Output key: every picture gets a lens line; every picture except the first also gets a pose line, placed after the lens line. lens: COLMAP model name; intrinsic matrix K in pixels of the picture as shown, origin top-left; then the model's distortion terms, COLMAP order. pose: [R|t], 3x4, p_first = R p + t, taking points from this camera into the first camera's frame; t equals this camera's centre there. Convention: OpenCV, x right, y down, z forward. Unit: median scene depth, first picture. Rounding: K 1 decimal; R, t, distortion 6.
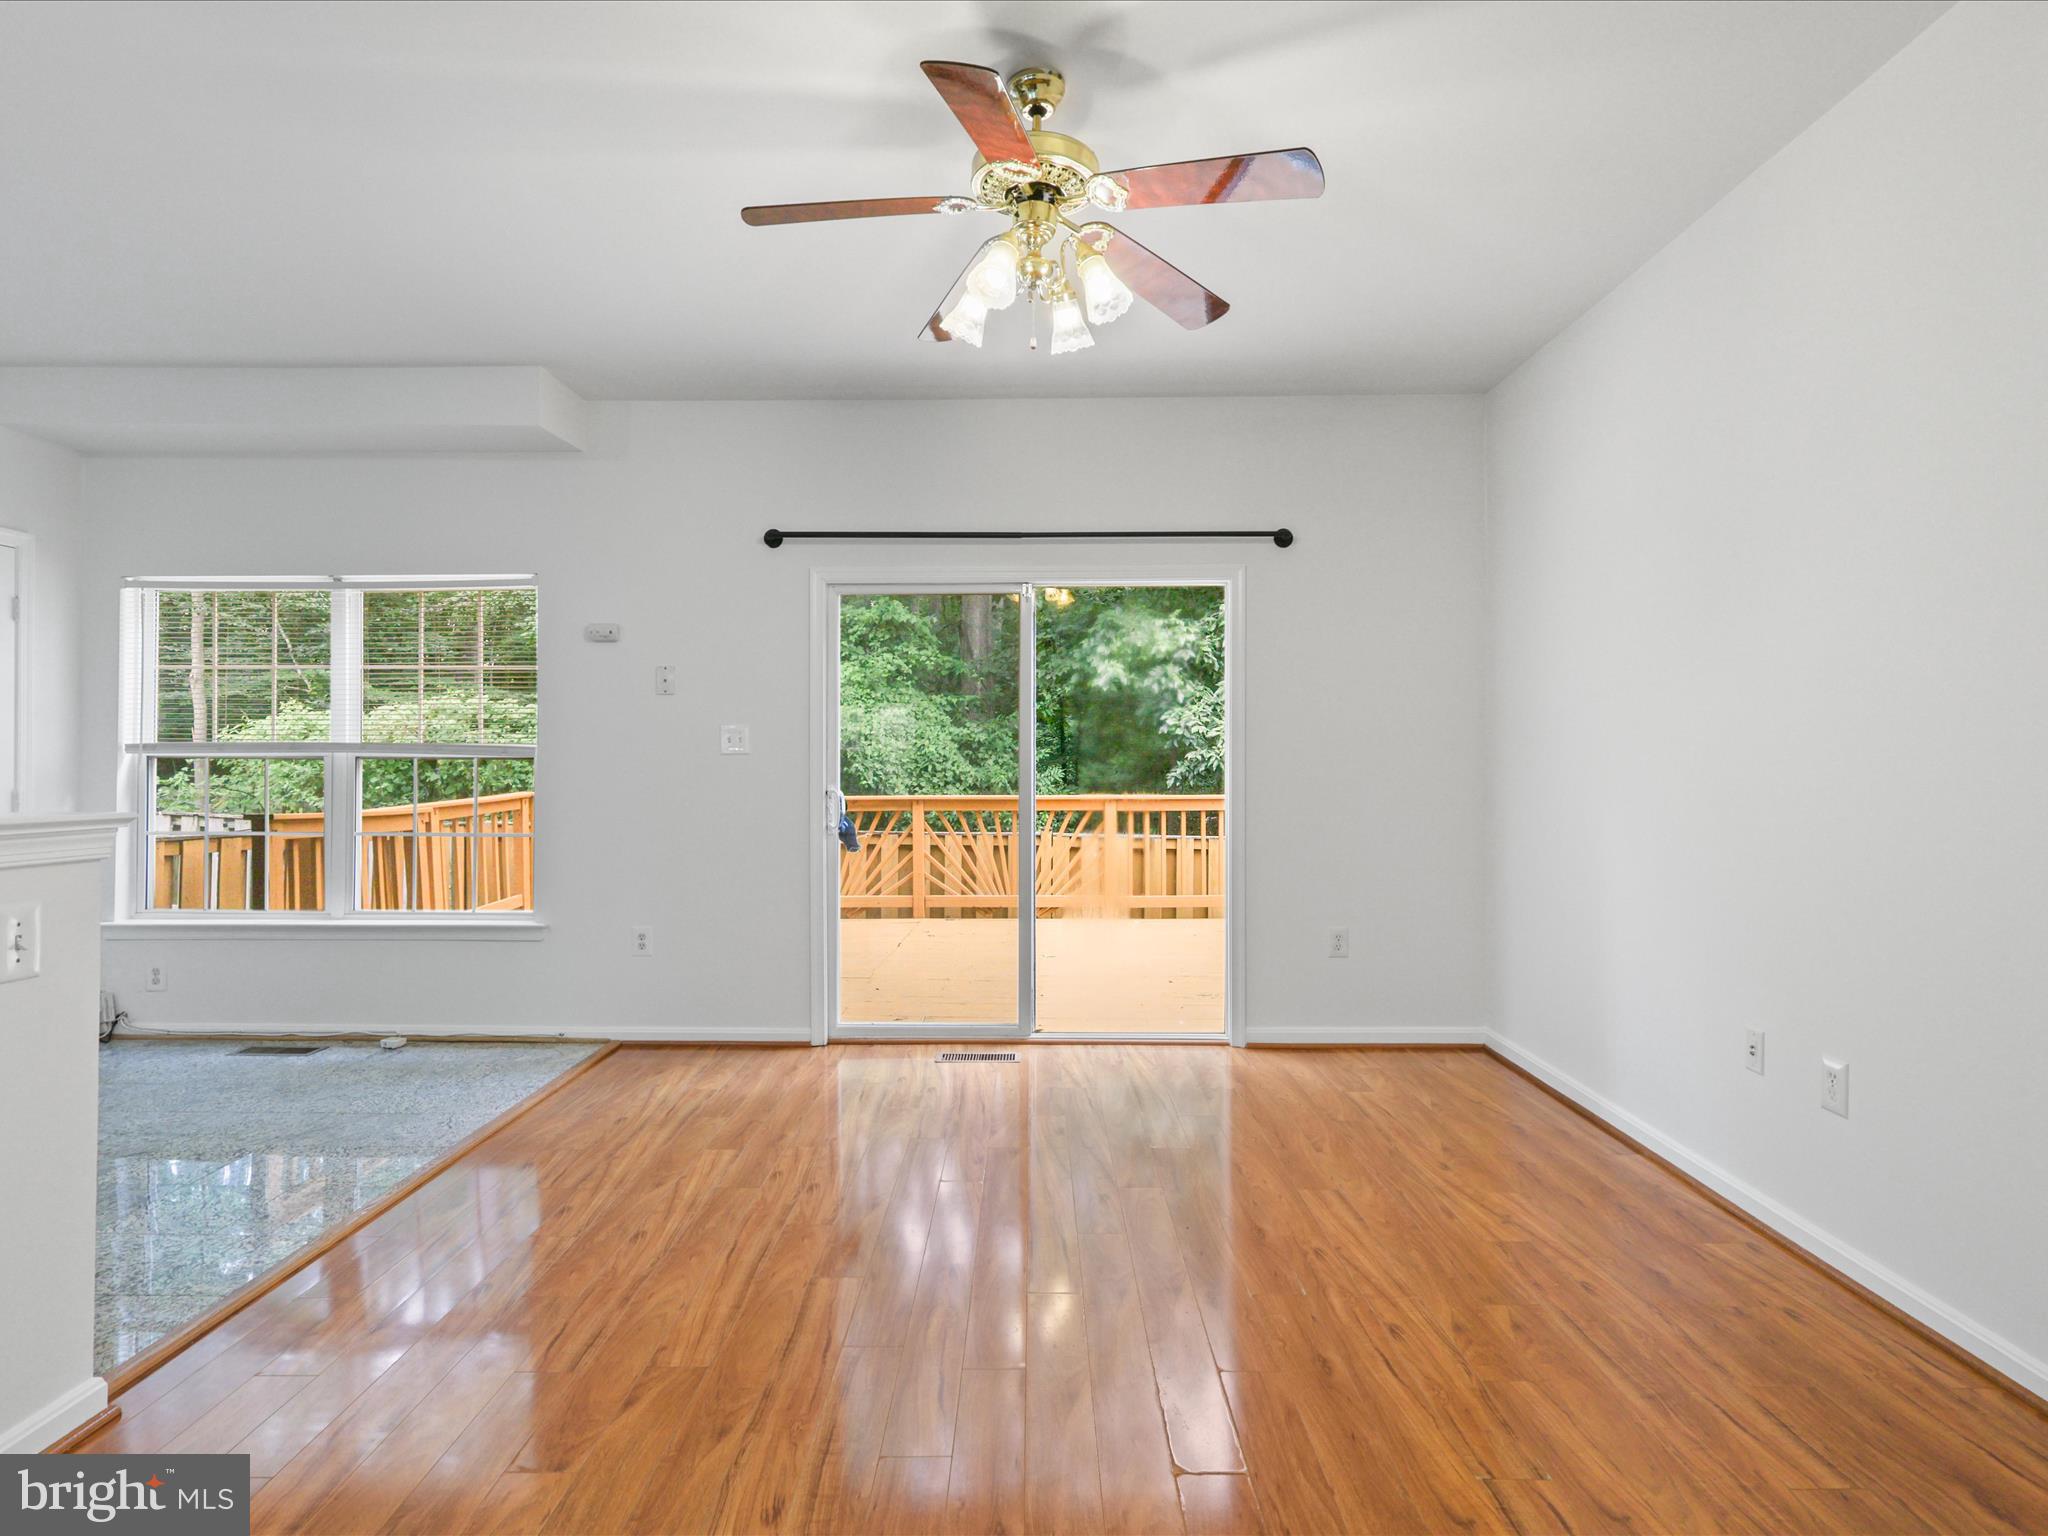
lens RADIAL K [[1077.5, 0, 1012.2], [0, 1077.5, 760.1], [0, 0, 1]] dist [-0.000732, 0.002044]
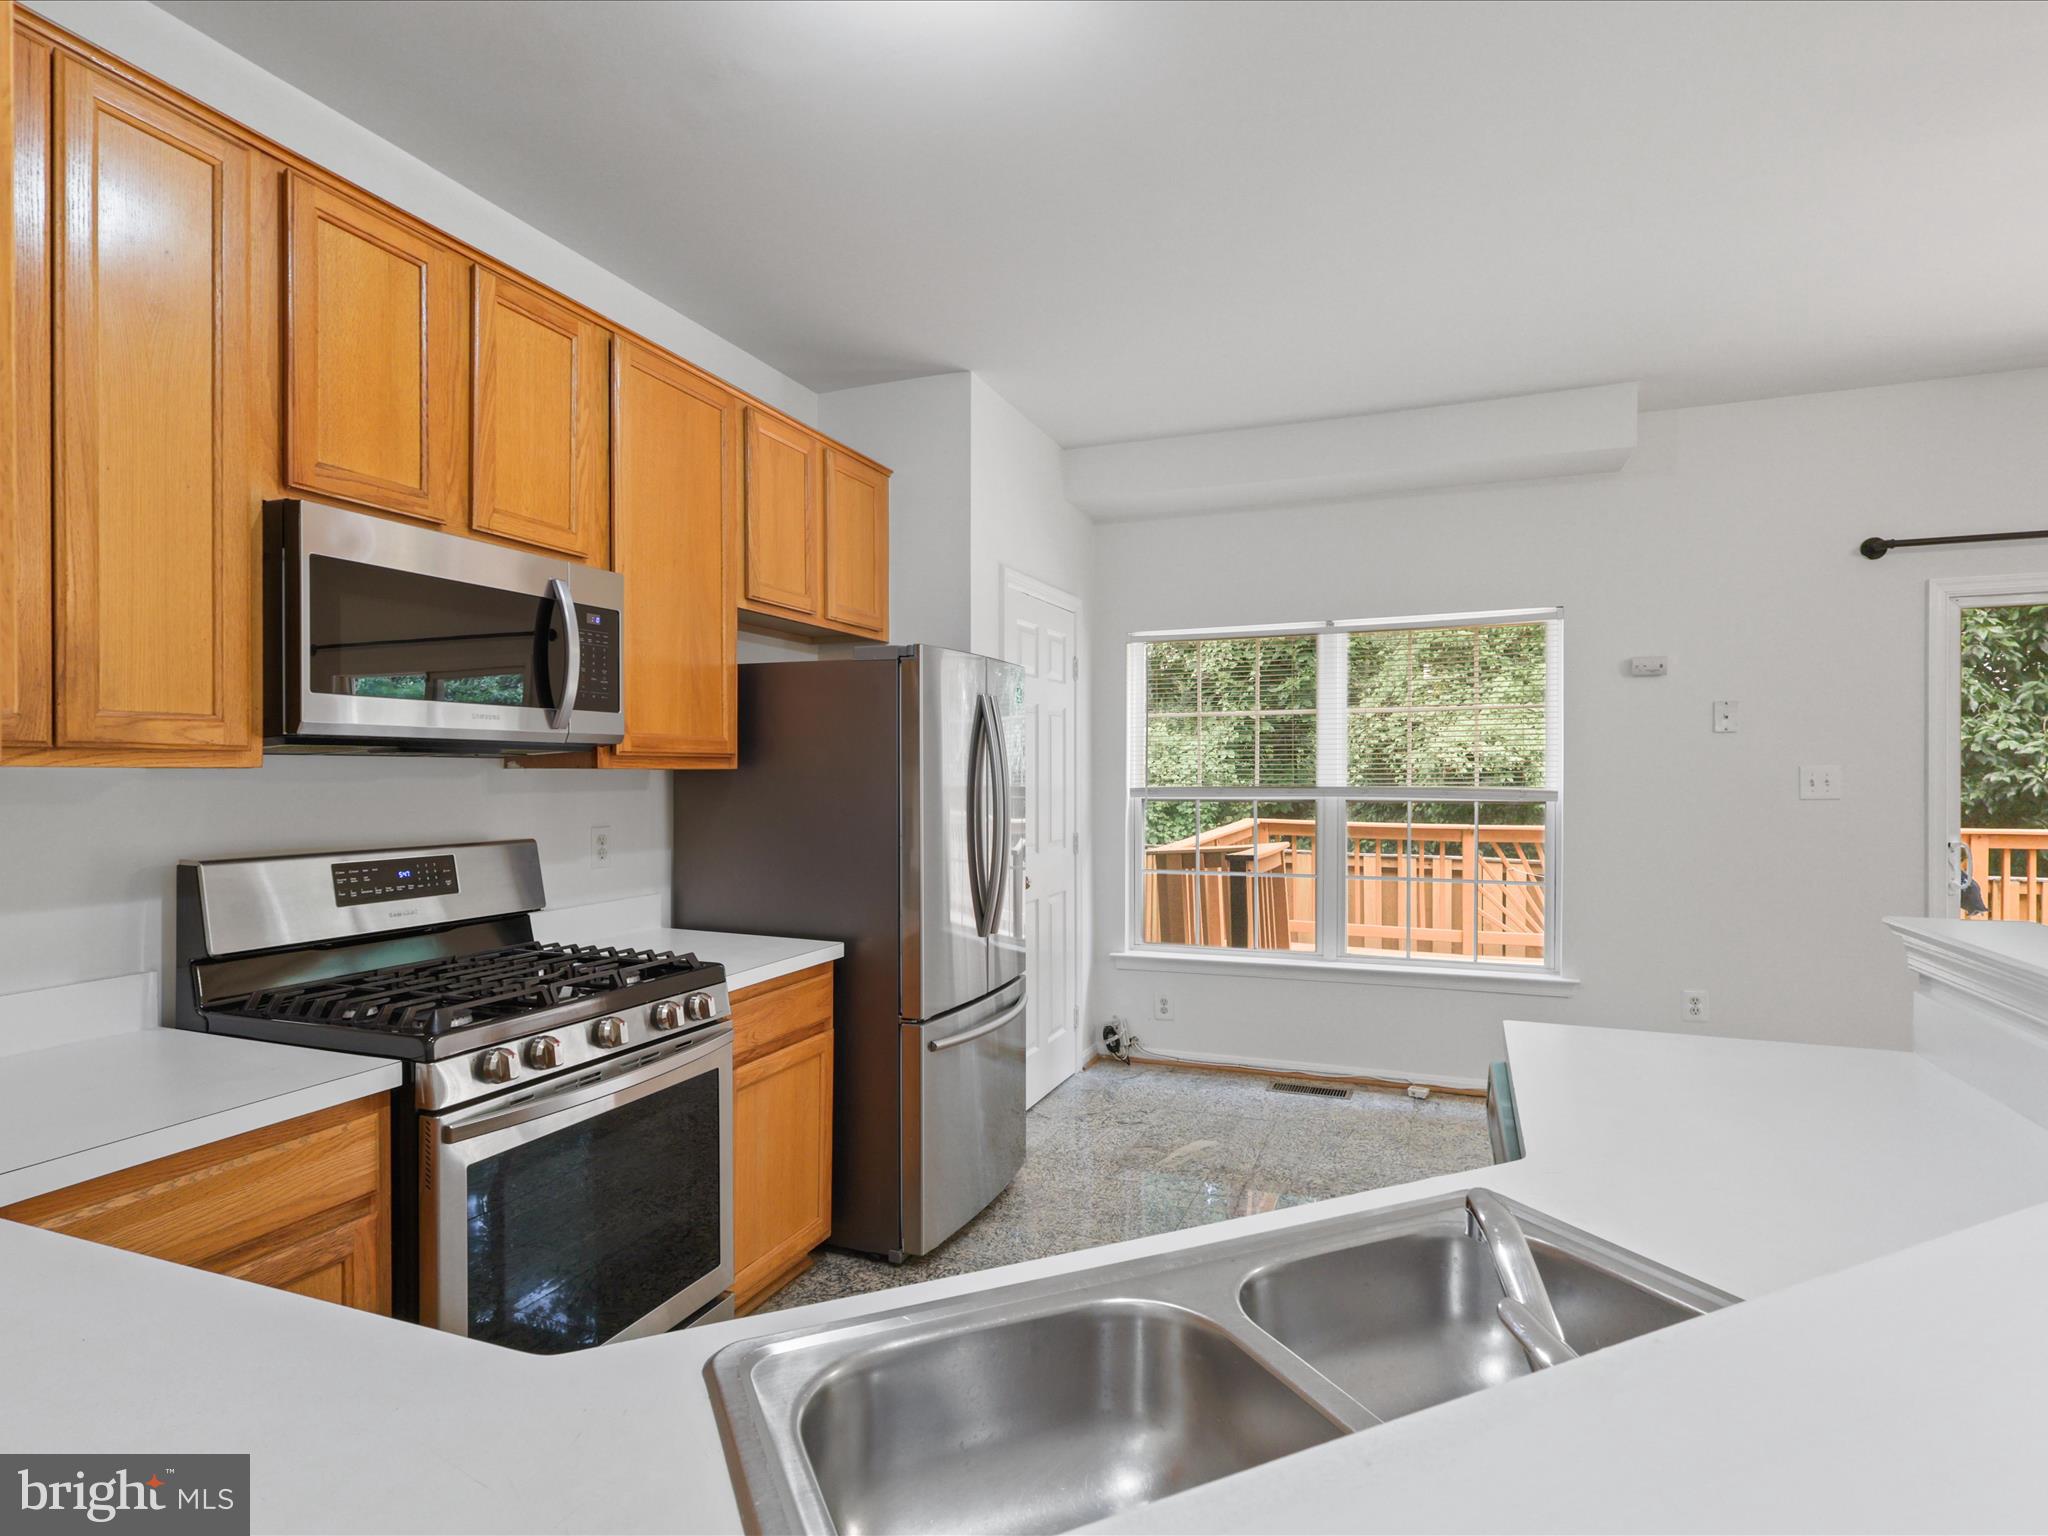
lens RADIAL K [[1077.5, 0, 1030.8], [0, 1077.5, 772.3], [0, 0, 1]] dist [-0.000732, 0.002044]
pose [[0.935082, -0.008962, -0.354318, -0.533449], [0.008656, 0.999960, -0.002447, -0.029362], [0.354326, -0.000779, 0.935122, -0.043901]]
